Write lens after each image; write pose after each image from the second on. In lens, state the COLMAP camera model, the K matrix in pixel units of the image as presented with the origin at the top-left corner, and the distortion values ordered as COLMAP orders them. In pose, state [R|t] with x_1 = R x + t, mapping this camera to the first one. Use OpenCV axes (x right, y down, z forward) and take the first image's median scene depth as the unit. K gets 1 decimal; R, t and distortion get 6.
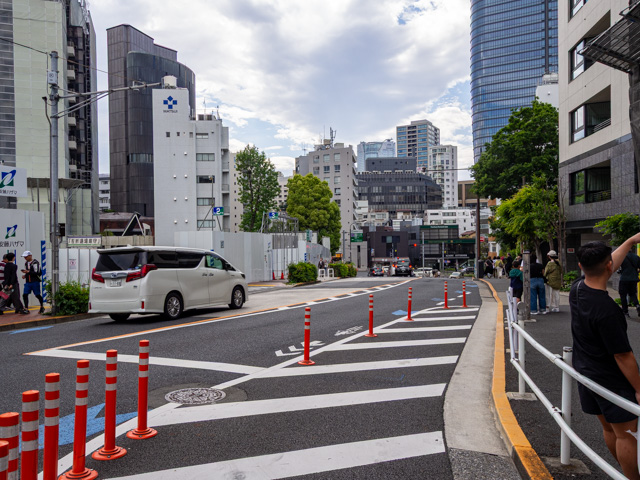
lens RADIAL K [[540.0, 0, 317.6], [0, 540.0, 242.1], [0, 0, 1]] dist [0.016926, 0.001049]
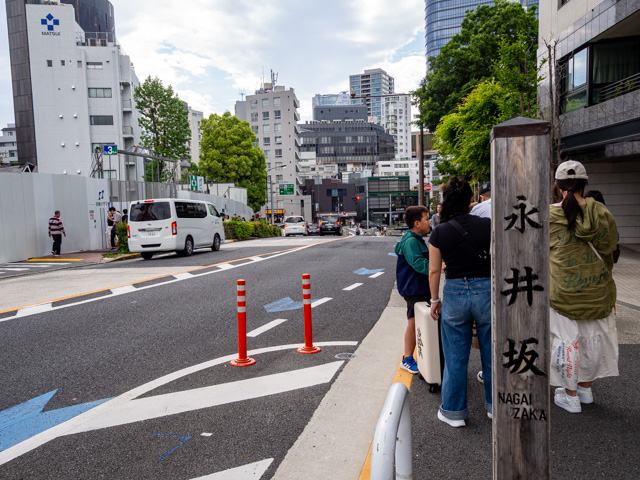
lens RADIAL K [[542.2, 0, 314.7], [0, 542.2, 246.6], [0, 0, 1]] dist [0.018098, -0.003712]
pose [[0.997147, -0.020638, 0.072611, 0.026690], [0.014076, 0.995866, 0.089742, 0.002788], [-0.074163, -0.088464, 0.993315, 0.071365]]
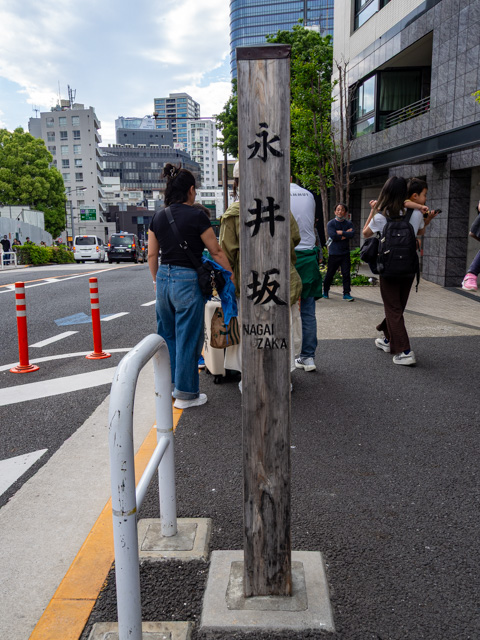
lens RADIAL K [[540.0, 0, 240.0], [0, 540.0, 320.0], [0, 0, 1]] dist [0.016926, 0.001049]
pose [[0.958519, -0.047886, 0.280976, 0.027833], [-0.000807, 0.985326, 0.170679, 0.004563], [-0.285027, -0.163825, 0.944416, 0.071377]]
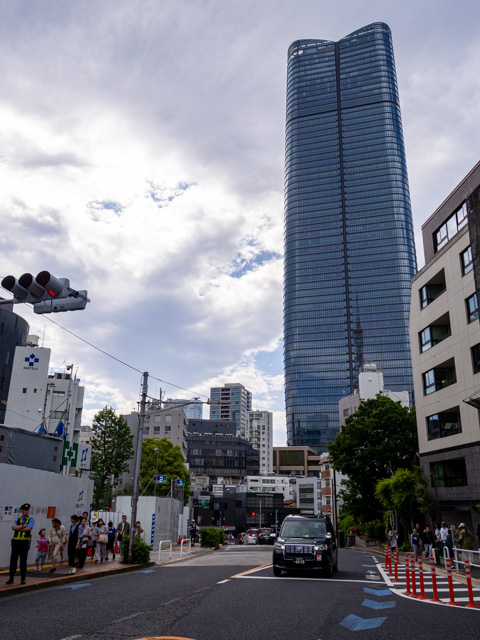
lens RADIAL K [[556.3, 0, 240.0], [0, 556.3, 320.0], [0, 0, 1]] dist [0.020260, -0.000086]
pose [[0.975994, 0.099142, 0.193924, -0.050175], [-0.032054, 0.946078, -0.322350, 0.000078], [-0.215426, 0.308396, 0.926544, -0.048411]]
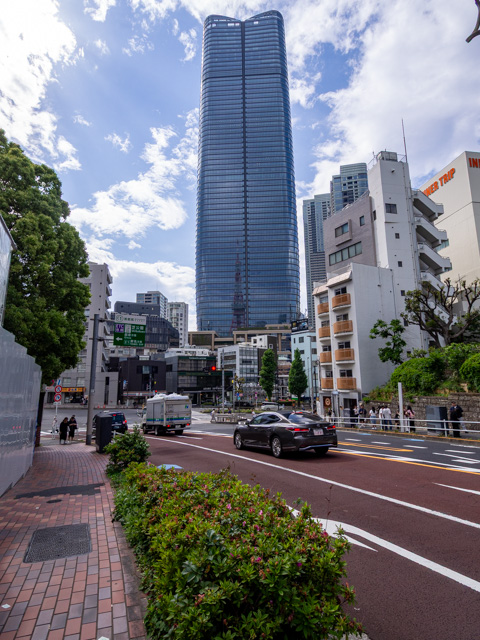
lens RADIAL K [[356.1, 0, 240.8], [0, 356.1, 313.0], [0, 0, 1]] dist [0.003006, 0.000890]
pose [[0.900437, 0.085955, 0.426409, 0.016609], [-0.002933, 0.981459, -0.191649, 0.013225], [-0.434976, 0.171317, 0.883995, 0.369896]]
